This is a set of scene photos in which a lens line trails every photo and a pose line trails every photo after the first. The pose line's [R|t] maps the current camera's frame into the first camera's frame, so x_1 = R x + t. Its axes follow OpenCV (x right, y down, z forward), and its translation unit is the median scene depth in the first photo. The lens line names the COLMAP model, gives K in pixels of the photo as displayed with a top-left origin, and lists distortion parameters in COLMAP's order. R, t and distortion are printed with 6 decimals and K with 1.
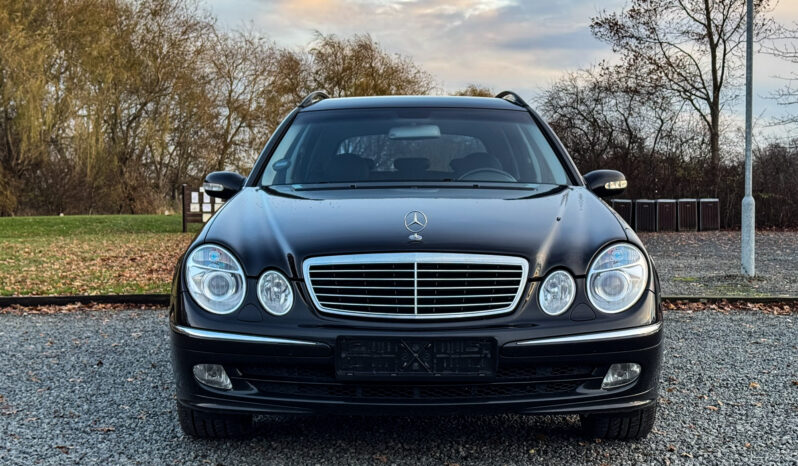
lens RADIAL K [[1073.1, 0, 398.1], [0, 1073.1, 234.9], [0, 0, 1]] dist [0.141085, 0.000000]
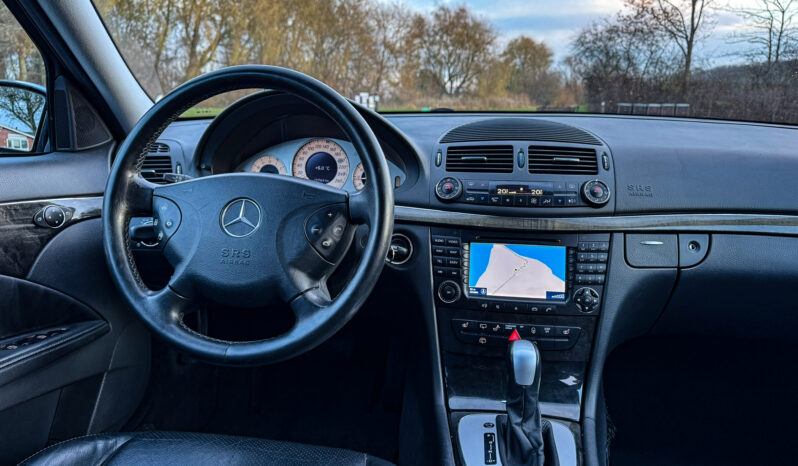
lens RADIAL K [[552.0, 0, 400.0], [0, 552.0, 237.8], [0, 0, 1]] dist [-0.001591, -0.011810]
pose [[0.991061, 0.044994, -0.125594, -0.005256], [-0.017503, 0.977126, 0.211940, -0.005805], [0.132257, -0.207847, 0.969179, 0.119067]]
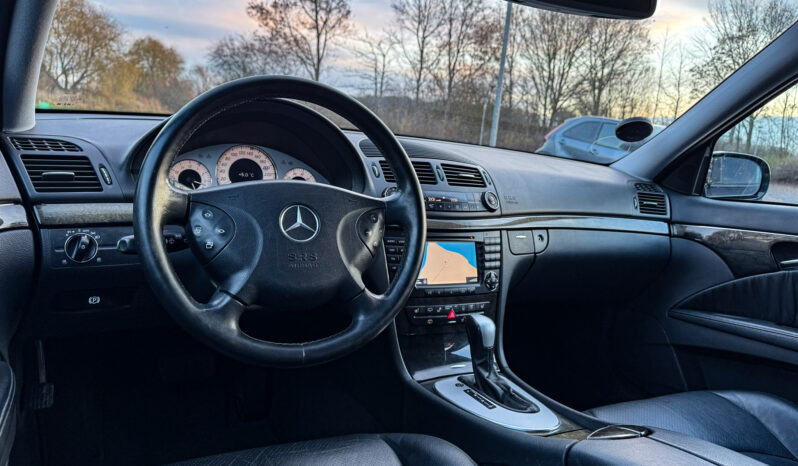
lens RADIAL K [[552.0, 0, 403.2], [0, 552.0, 236.4], [0, 0, 1]] dist [-0.001591, -0.011810]
pose [[0.872746, 0.008722, 0.488097, -0.014082], [-0.095218, 0.983678, 0.152678, -0.005428], [-0.478799, -0.179724, 0.859331, 0.118572]]
